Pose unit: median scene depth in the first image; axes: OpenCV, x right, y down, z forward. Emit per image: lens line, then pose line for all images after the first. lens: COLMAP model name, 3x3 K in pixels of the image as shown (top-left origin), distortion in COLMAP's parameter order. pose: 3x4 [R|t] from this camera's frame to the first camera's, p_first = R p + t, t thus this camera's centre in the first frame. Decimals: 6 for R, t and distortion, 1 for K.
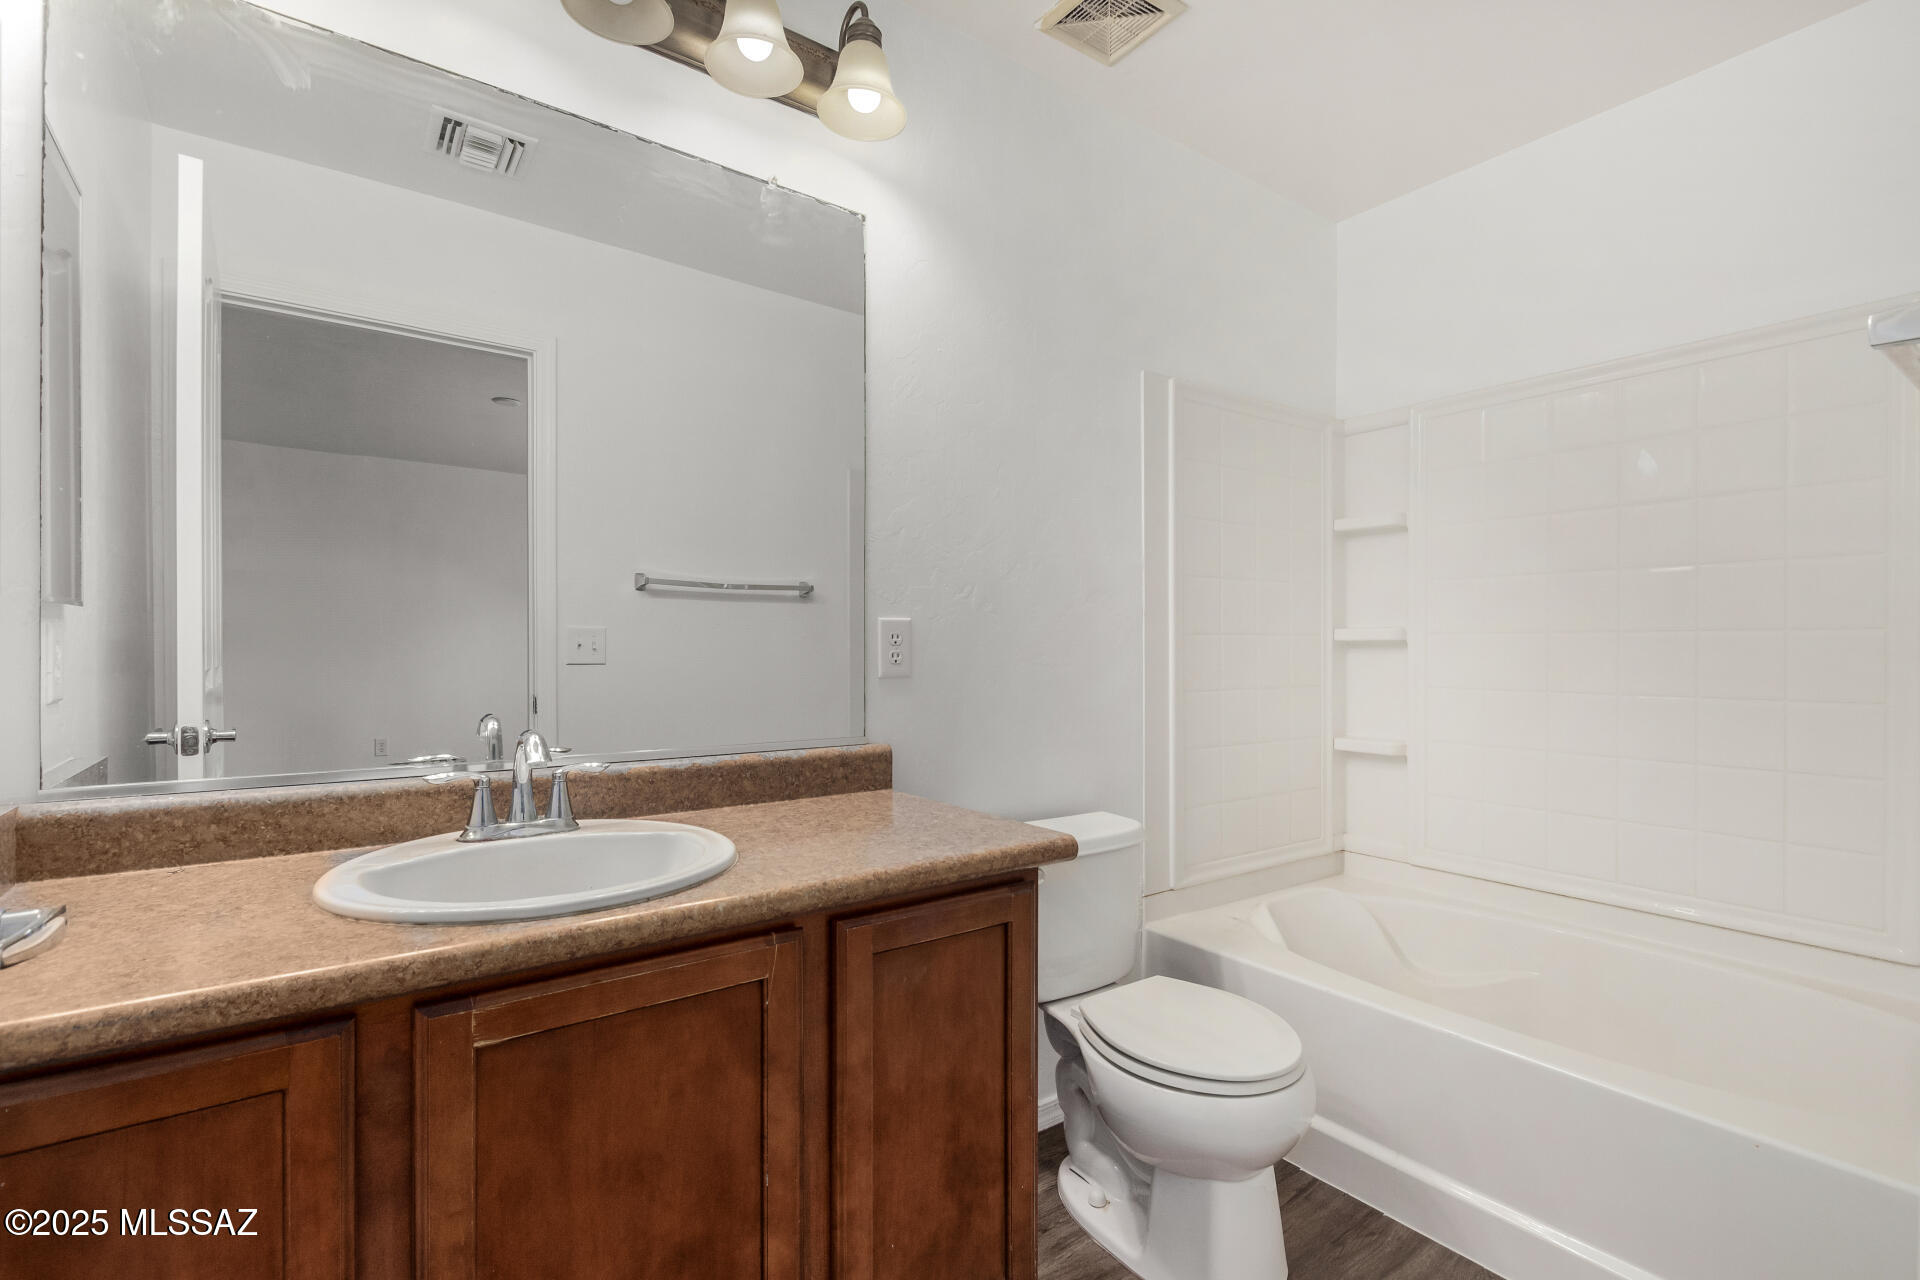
lens RADIAL K [[896.2, 0, 959.1], [0, 896.2, 644.5], [0, 0, 1]] dist [0.013456, 0.000202]
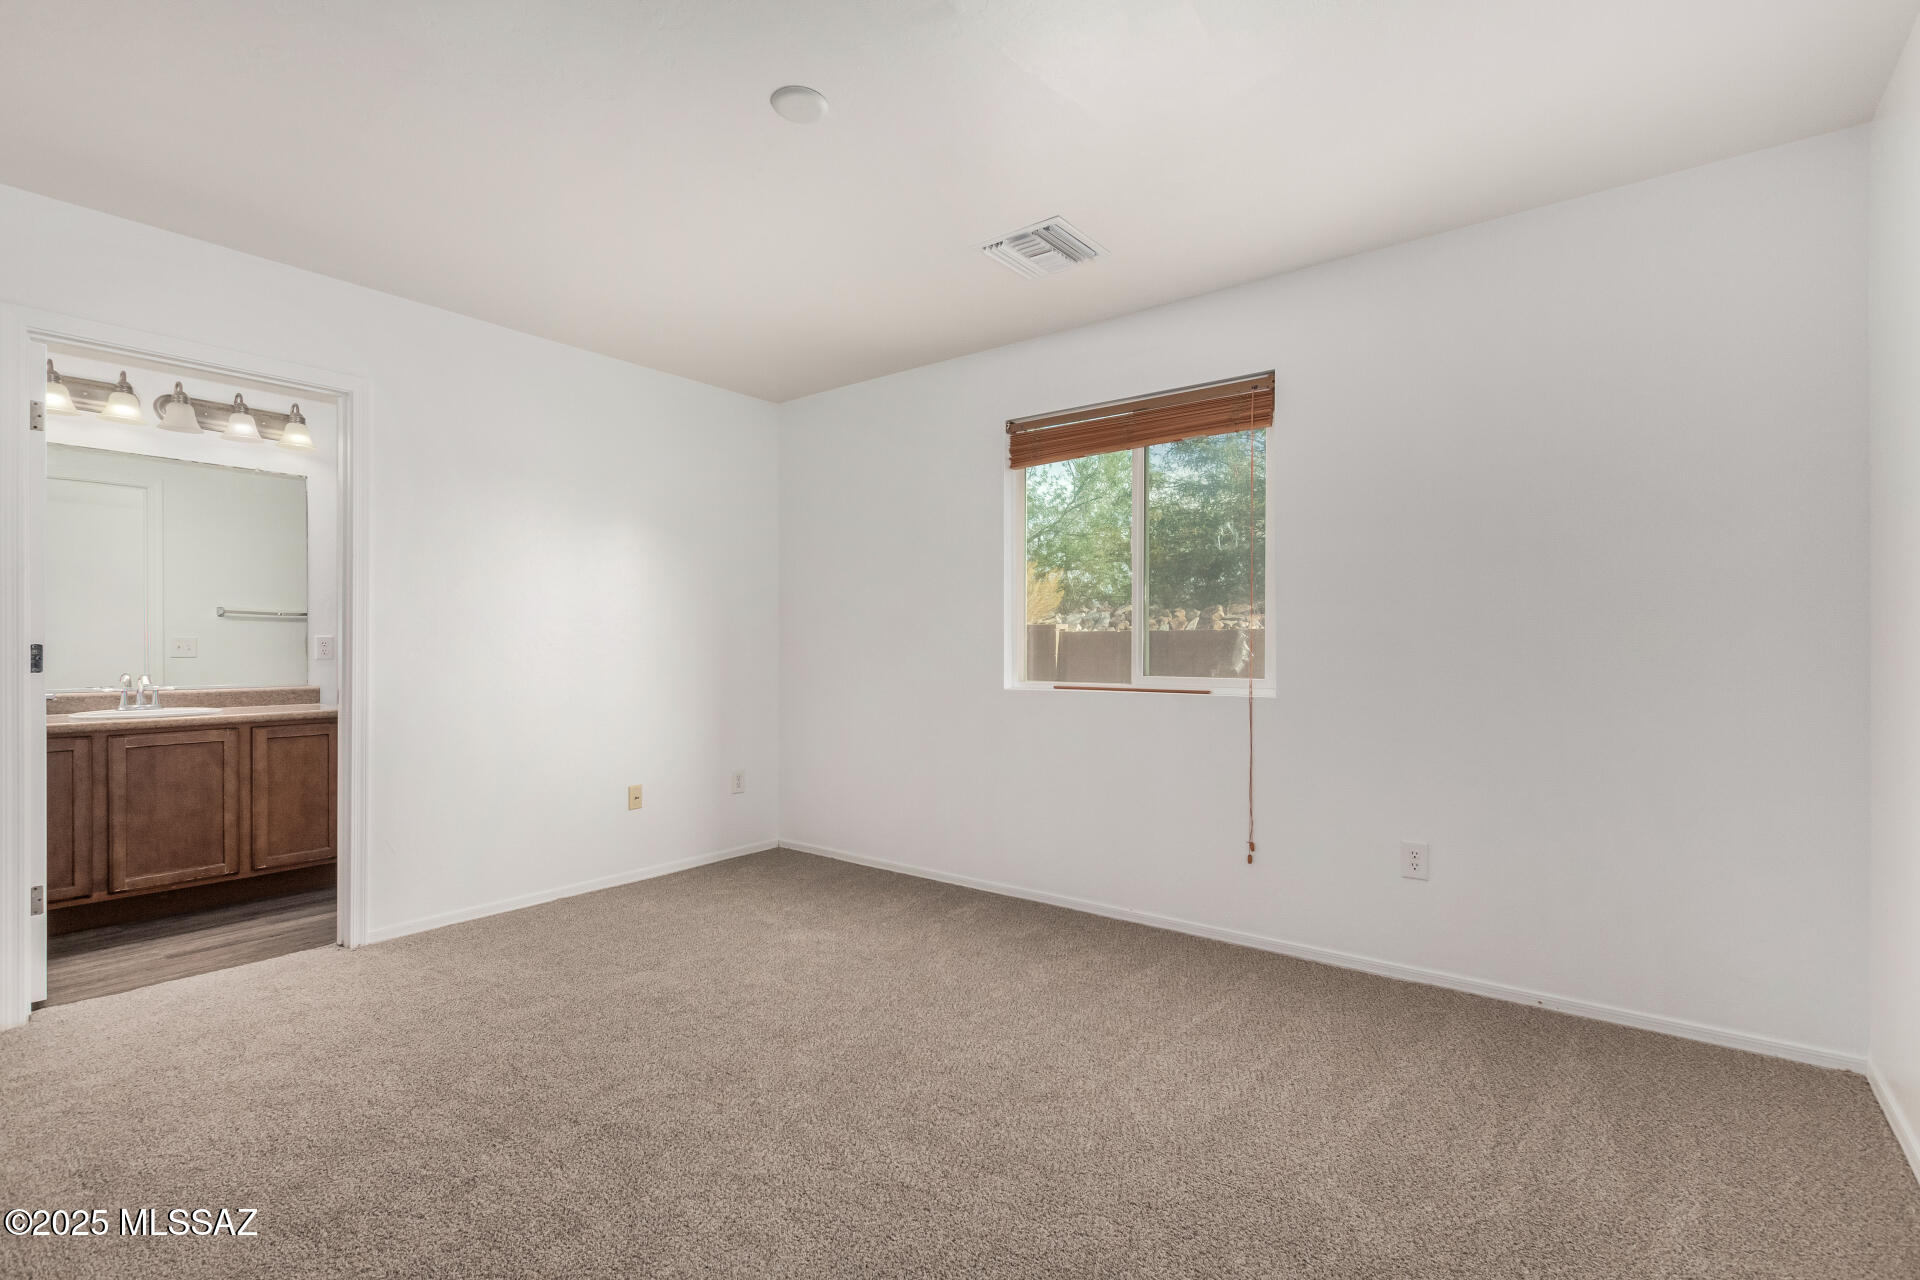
lens RADIAL K [[896.2, 0, 940.9], [0, 896.2, 643.1], [0, 0, 1]] dist [0.013456, 0.000202]
pose [[0.963329, -0.003257, 0.268302, 1.450256], [0.004128, 0.999988, -0.002680, 0.007713], [-0.268290, 0.003689, 0.963331, -2.984417]]
